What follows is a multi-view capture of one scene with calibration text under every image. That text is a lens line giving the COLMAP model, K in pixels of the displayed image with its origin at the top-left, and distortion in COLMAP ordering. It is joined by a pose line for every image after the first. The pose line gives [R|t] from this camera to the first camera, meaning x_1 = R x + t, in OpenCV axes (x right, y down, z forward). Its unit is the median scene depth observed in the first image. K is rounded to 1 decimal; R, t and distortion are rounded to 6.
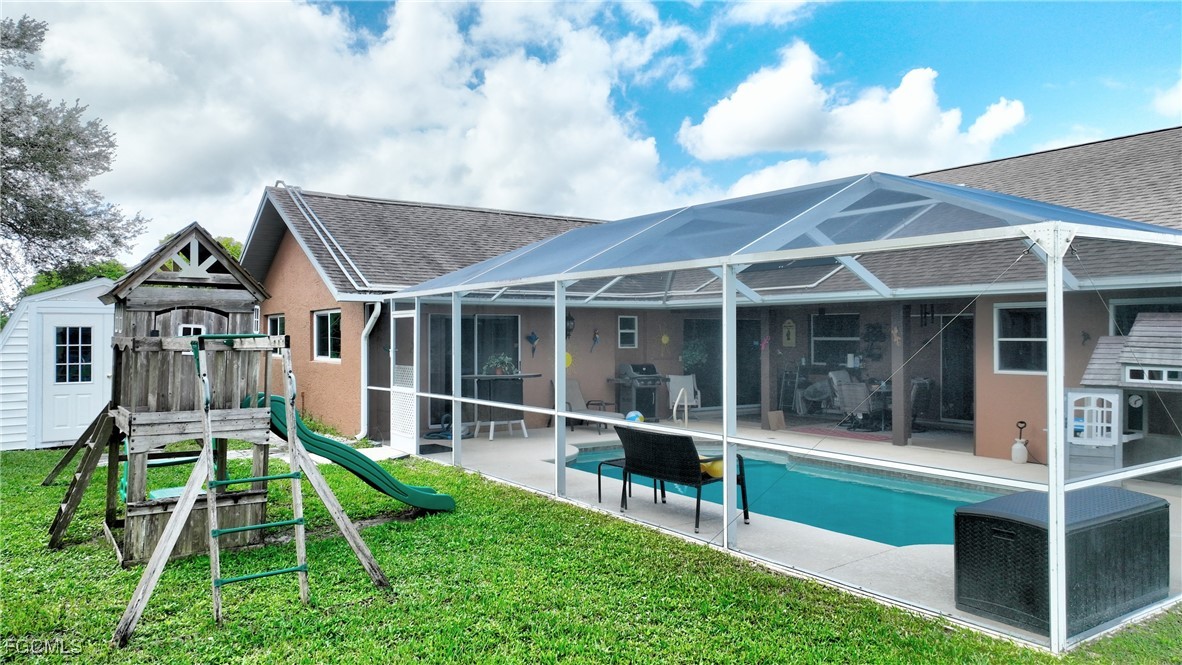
lens RADIAL K [[850.1, 0, 587.8], [0, 850.1, 329.4], [0, 0, 1]] dist [0.005724, 0.001575]
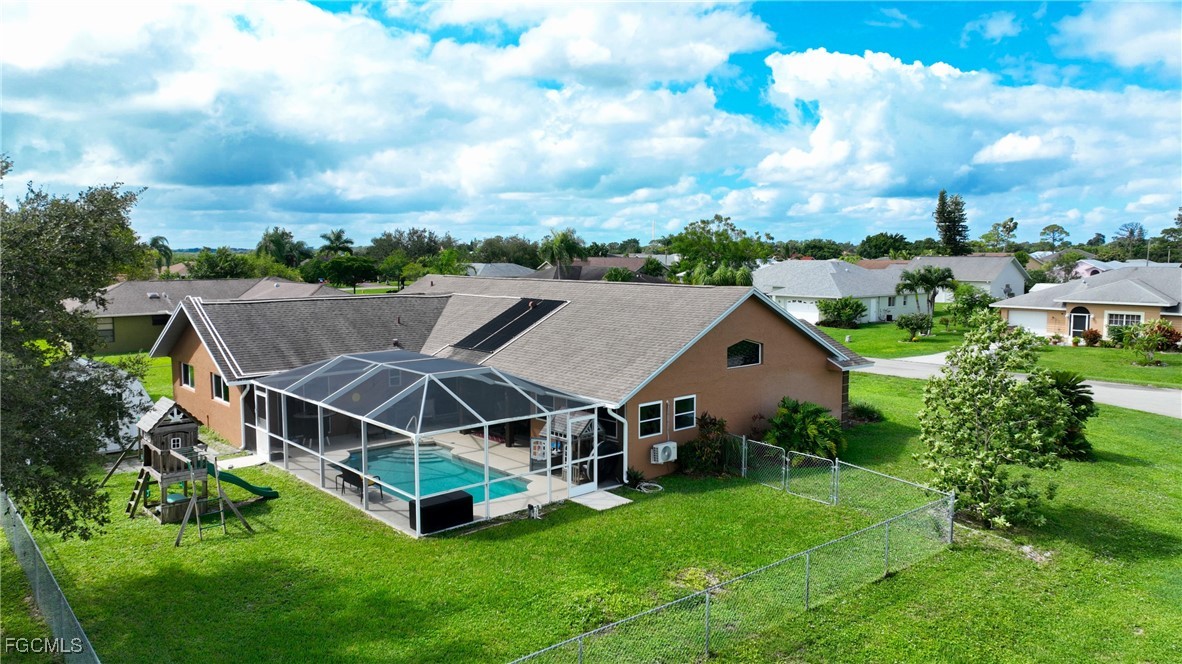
lens RADIAL K [[850.1, 0, 592.8], [0, 850.1, 330.0], [0, 0, 1]] dist [0.005724, 0.001575]
pose [[0.991663, -0.010401, 0.128434, 0.300293], [-0.002265, 0.995175, 0.098086, -0.354518], [-0.128835, -0.097559, 0.986855, -1.061926]]
